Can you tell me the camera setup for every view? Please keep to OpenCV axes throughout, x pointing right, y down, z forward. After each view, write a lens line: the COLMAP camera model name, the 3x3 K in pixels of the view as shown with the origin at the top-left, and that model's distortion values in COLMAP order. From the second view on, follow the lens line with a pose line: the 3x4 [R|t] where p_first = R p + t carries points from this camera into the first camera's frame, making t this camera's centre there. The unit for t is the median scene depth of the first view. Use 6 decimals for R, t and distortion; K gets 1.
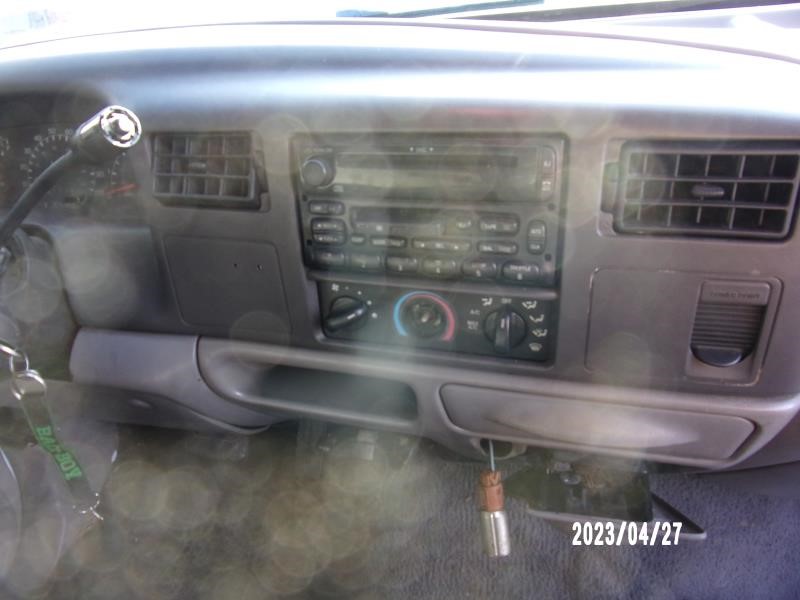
lens RADIAL K [[593.0, 0, 400.0], [0, 593.0, 300.0], [0, 0, 1]] dist [-0.044669, 0.047499]
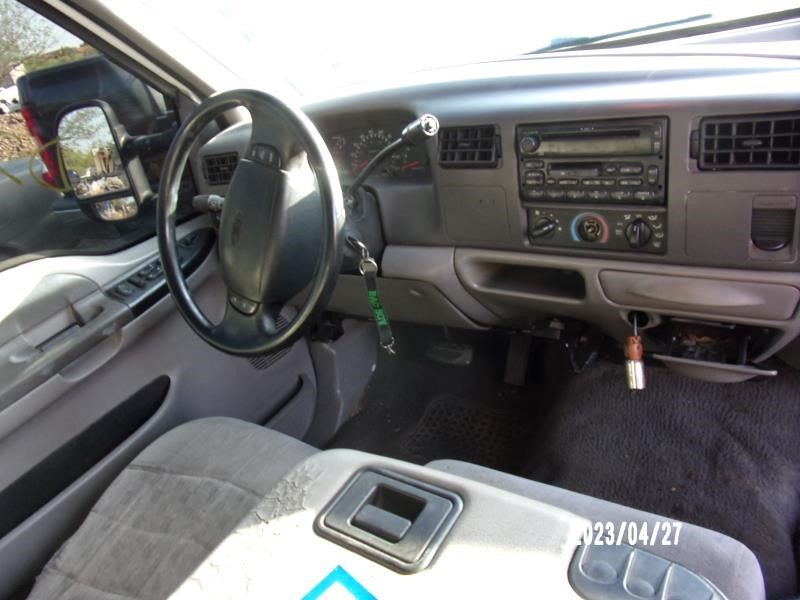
lens RADIAL K [[593.0, 0, 400.0], [0, 593.0, 300.0], [0, 0, 1]] dist [-0.044669, 0.047499]
pose [[0.937091, 0.044764, -0.346202, 0.133734], [-0.044563, 0.998970, 0.008544, 0.257159], [0.346228, 0.007421, 0.938121, -0.817828]]
